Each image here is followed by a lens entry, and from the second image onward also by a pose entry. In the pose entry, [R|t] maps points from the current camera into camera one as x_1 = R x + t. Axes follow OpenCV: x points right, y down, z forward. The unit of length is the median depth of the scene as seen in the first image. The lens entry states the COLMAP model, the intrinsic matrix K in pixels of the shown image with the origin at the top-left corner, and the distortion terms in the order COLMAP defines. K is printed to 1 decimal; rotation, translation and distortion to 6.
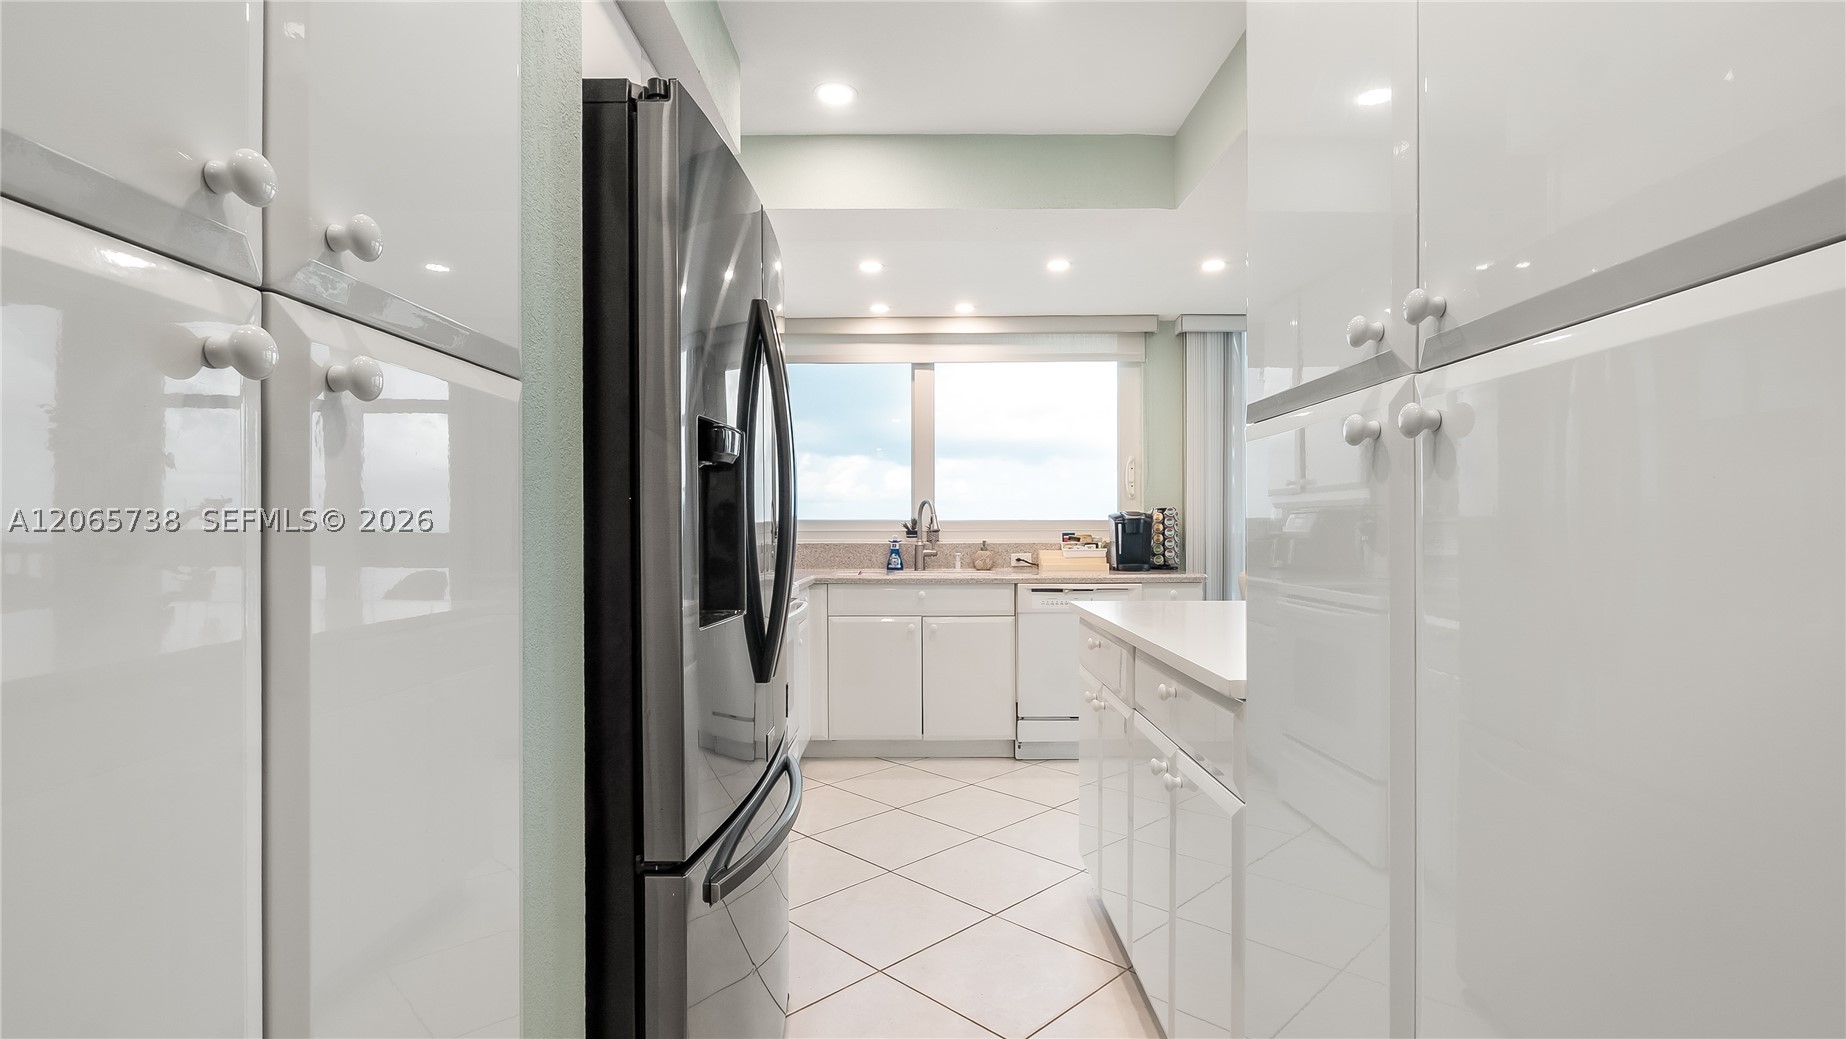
lens RADIAL K [[852.6, 0, 922.8], [0, 852.6, 512.9], [0, 0, 1]] dist [-0.004206, -0.000627]
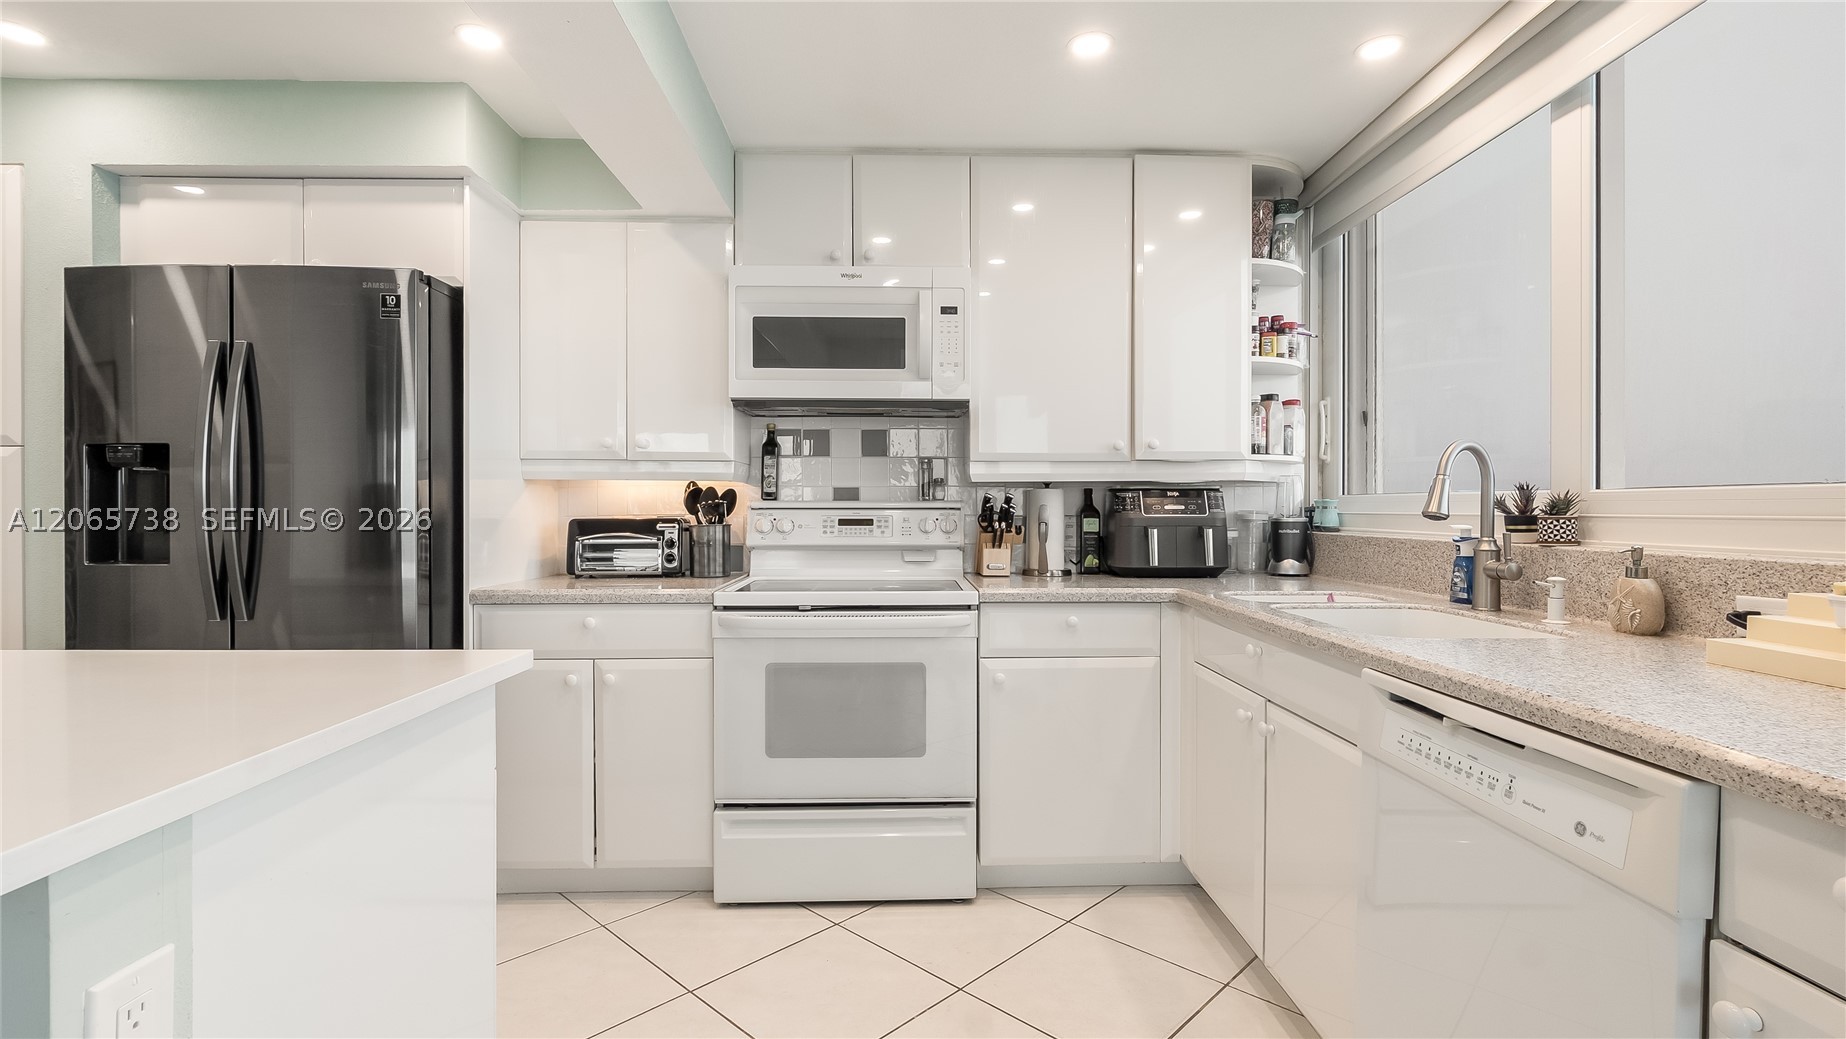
lens RADIAL K [[852.6, 0, 922.8], [0, 852.6, 512.9], [0, 0, 1]] dist [-0.004206, -0.000627]
pose [[0.044176, 0.010164, -0.998972, 0.415822], [0.016368, 0.999807, 0.010896, 0.011193], [0.998890, -0.016833, 0.044001, 0.735142]]
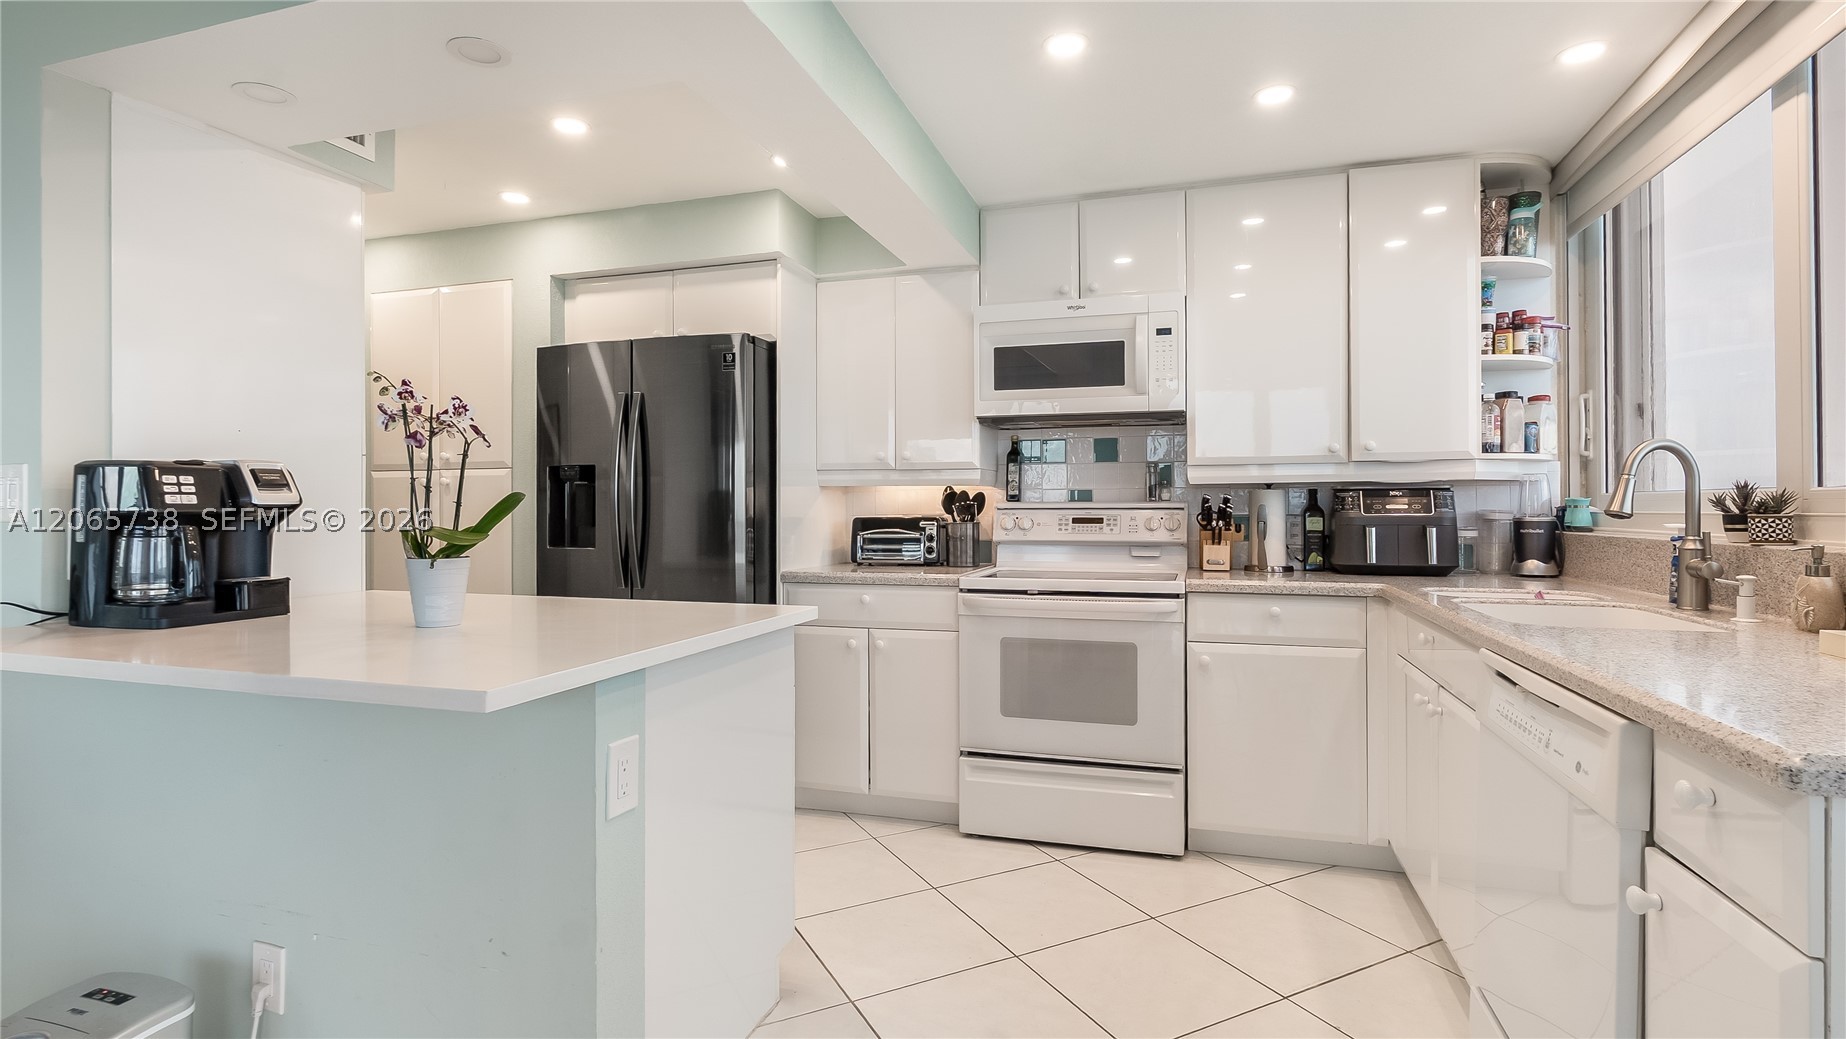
lens RADIAL K [[881.7, 0, 927.2], [0, 881.7, 505.8], [0, 0, 1]] dist [-0.001989, -0.000082]
pose [[-0.281962, 0.002016, -0.959424, 0.532309], [0.019564, 0.999802, -0.003649, 0.011784], [0.959226, -0.019799, -0.281945, 0.795091]]
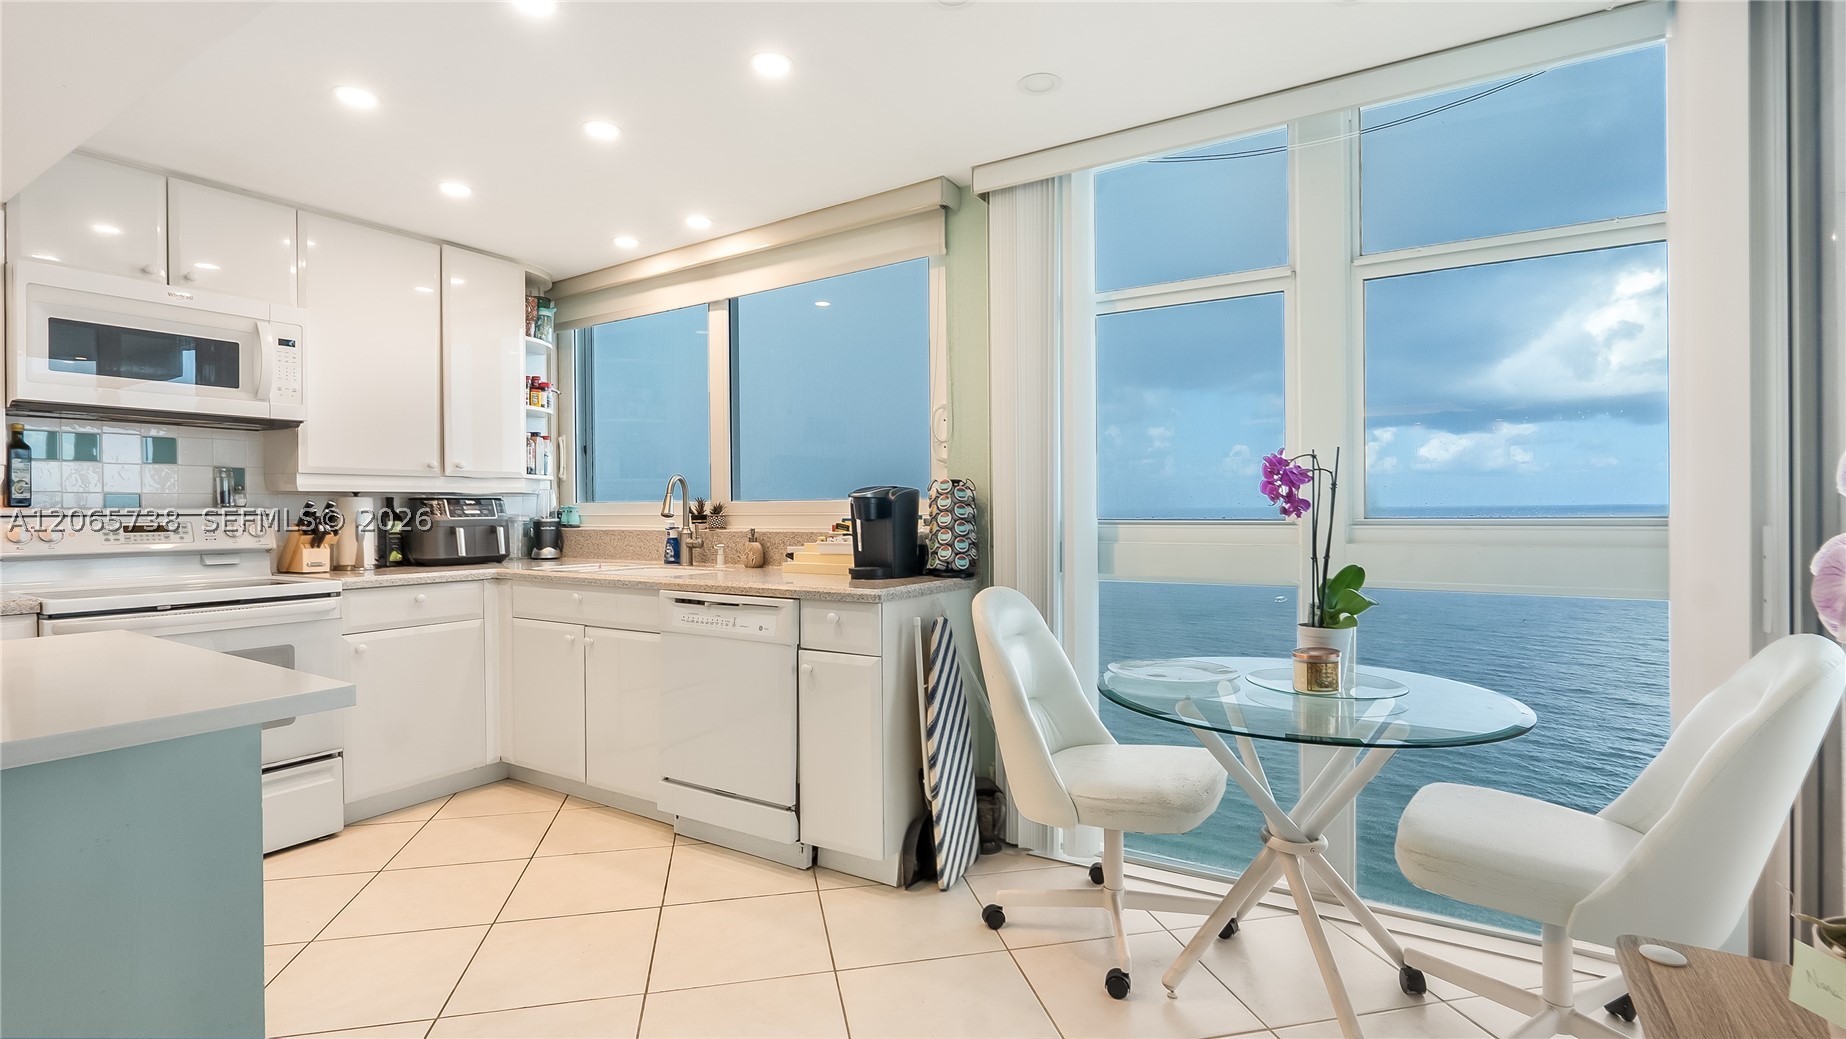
lens RADIAL K [[852.6, 0, 922.8], [0, 852.6, 512.9], [0, 0, 1]] dist [-0.004206, -0.000627]
pose [[0.854352, 0.000903, -0.519693, 0.612763], [0.011664, 0.999713, 0.020912, 0.005569], [0.519563, -0.023928, 0.854097, 0.463462]]
